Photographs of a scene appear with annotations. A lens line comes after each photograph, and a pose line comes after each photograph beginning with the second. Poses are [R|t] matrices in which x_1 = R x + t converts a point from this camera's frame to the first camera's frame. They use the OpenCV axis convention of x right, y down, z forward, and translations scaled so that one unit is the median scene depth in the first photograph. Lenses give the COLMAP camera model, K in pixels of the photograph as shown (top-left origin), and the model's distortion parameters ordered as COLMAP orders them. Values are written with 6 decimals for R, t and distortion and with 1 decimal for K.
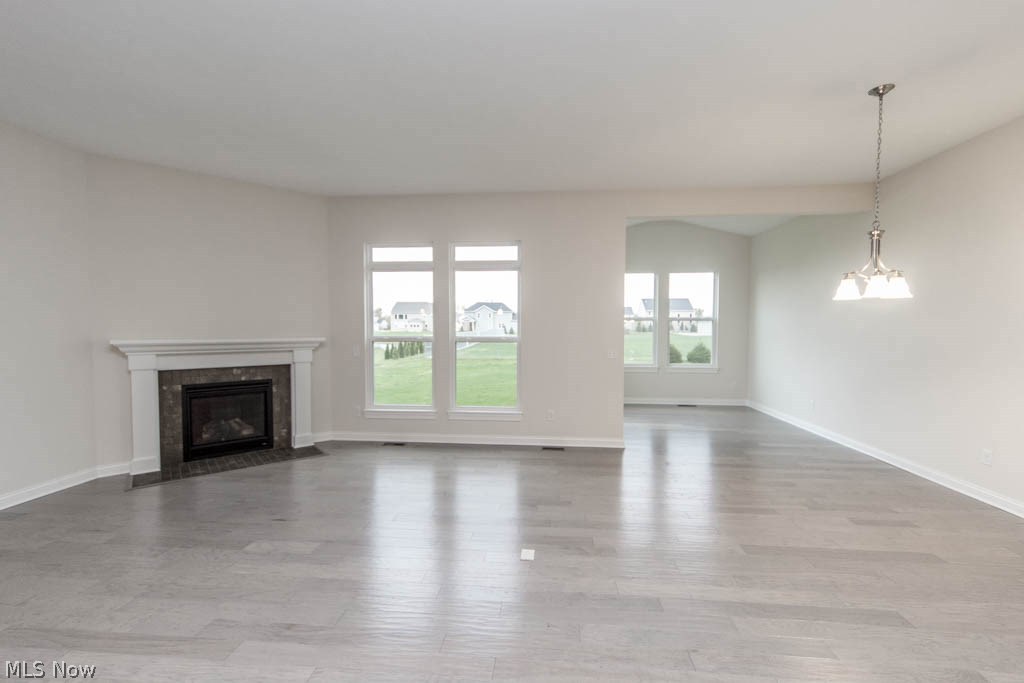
lens RADIAL K [[437.0, 0, 514.2], [0, 437.0, 341.9], [0, 0, 1]] dist [0.001055, 0.000091]
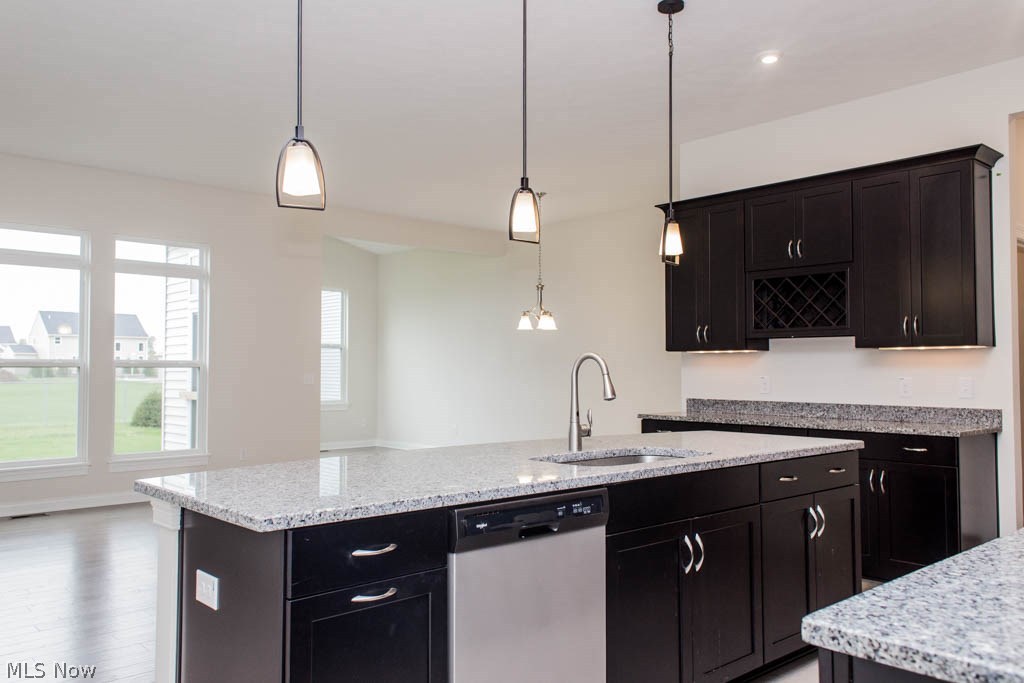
lens RADIAL K [[801.6, 0, 509.1], [0, 801.6, 340.0], [0, 0, 1]] dist [0.042629, -0.028563]
pose [[0.673793, 0.026265, 0.738453, -0.727608], [0.024956, 0.997989, -0.058267, 0.052241], [-0.738499, 0.057688, 0.671782, -0.434222]]
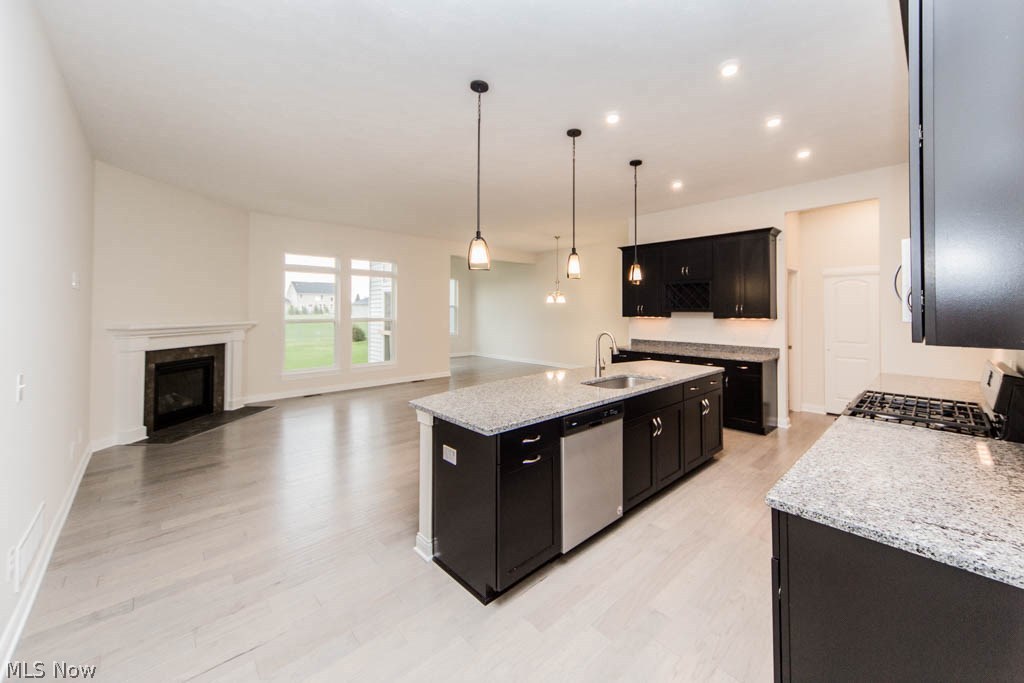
lens RADIAL K [[392.4, 0, 544.0], [0, 392.4, 304.9], [0, 0, 1]] dist [0.009110, 0.000149]
pose [[0.638923, 0.010256, 0.769202, -0.792299], [0.024828, 0.999115, -0.033944, 0.003805], [-0.768870, 0.040785, 0.638104, -0.402419]]
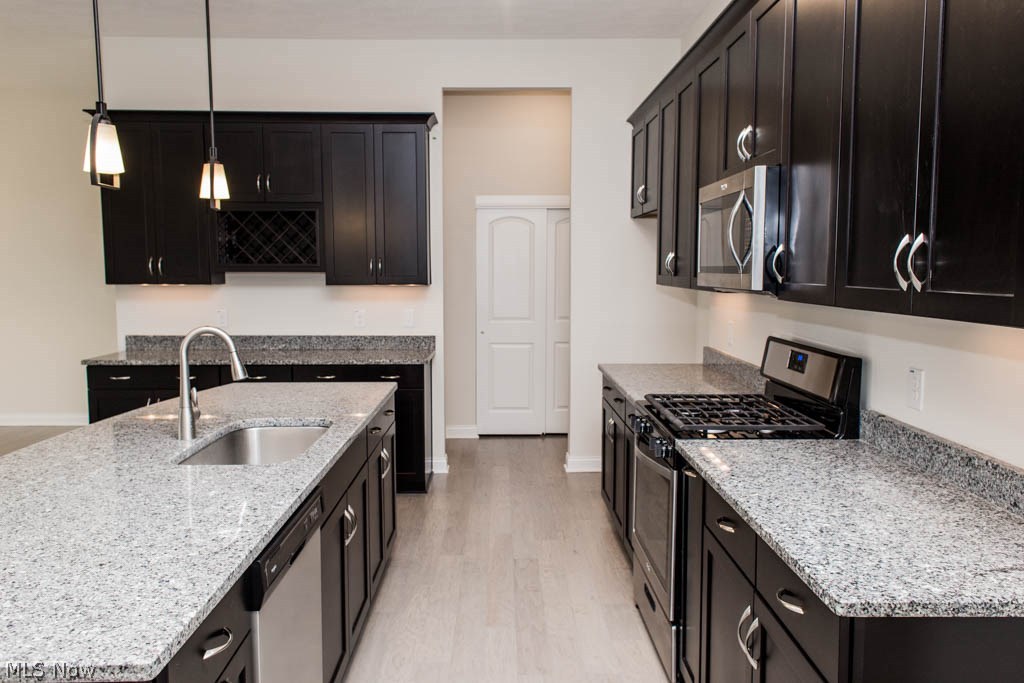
lens RADIAL K [[801.6, 0, 509.1], [0, 801.6, 340.0], [0, 0, 1]] dist [0.042629, -0.028563]
pose [[-0.106084, -0.095111, 0.989798, -0.783799], [0.033349, 0.994515, 0.099139, -0.008932], [-0.993798, 0.043526, -0.102330, -0.214225]]
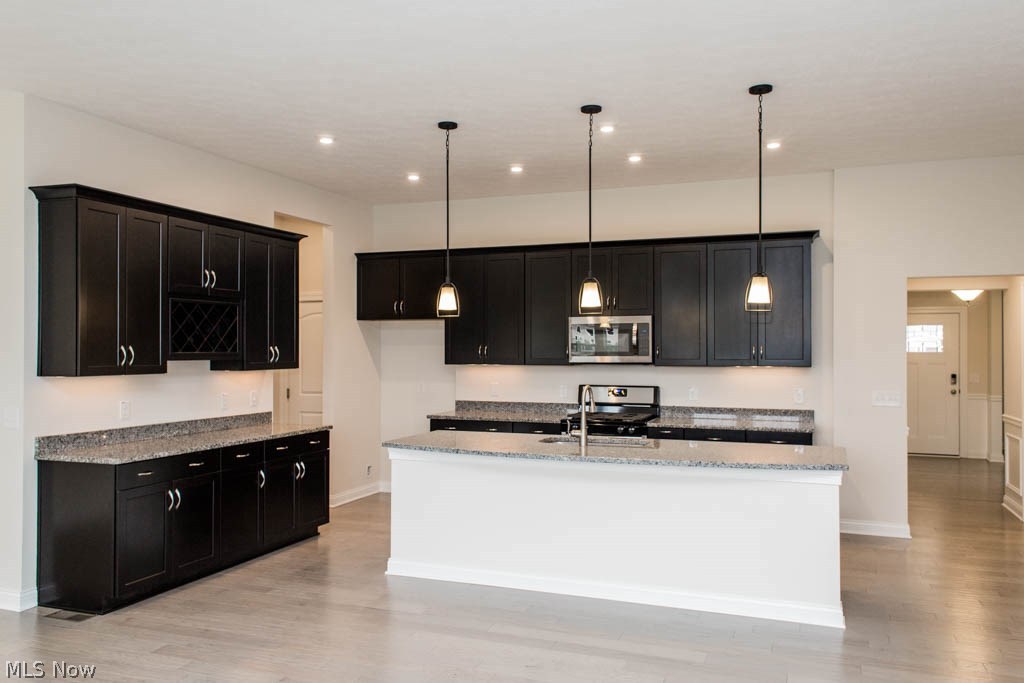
lens RADIAL K [[801.6, 0, 509.1], [0, 801.6, 340.0], [0, 0, 1]] dist [0.042629, -0.028563]
pose [[-0.961955, 0.000361, 0.273208, -0.422609], [0.006556, 0.999742, 0.021764, -0.052485], [-0.273129, 0.022727, -0.961709, 0.934704]]
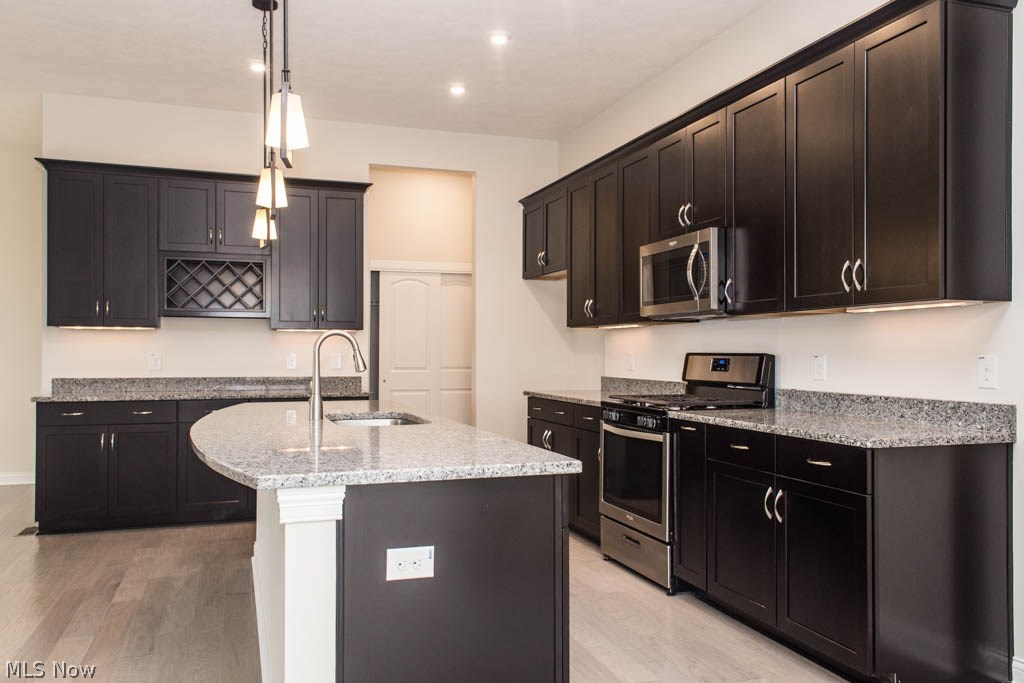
lens RADIAL K [[801.6, 0, 509.1], [0, 801.6, 340.0], [0, 0, 1]] dist [0.042629, -0.028563]
pose [[-0.409082, 0.010458, 0.912438, -0.911000], [0.026936, 0.999637, 0.000618, 0.040014], [-0.912100, 0.024830, -0.409215, 0.071240]]
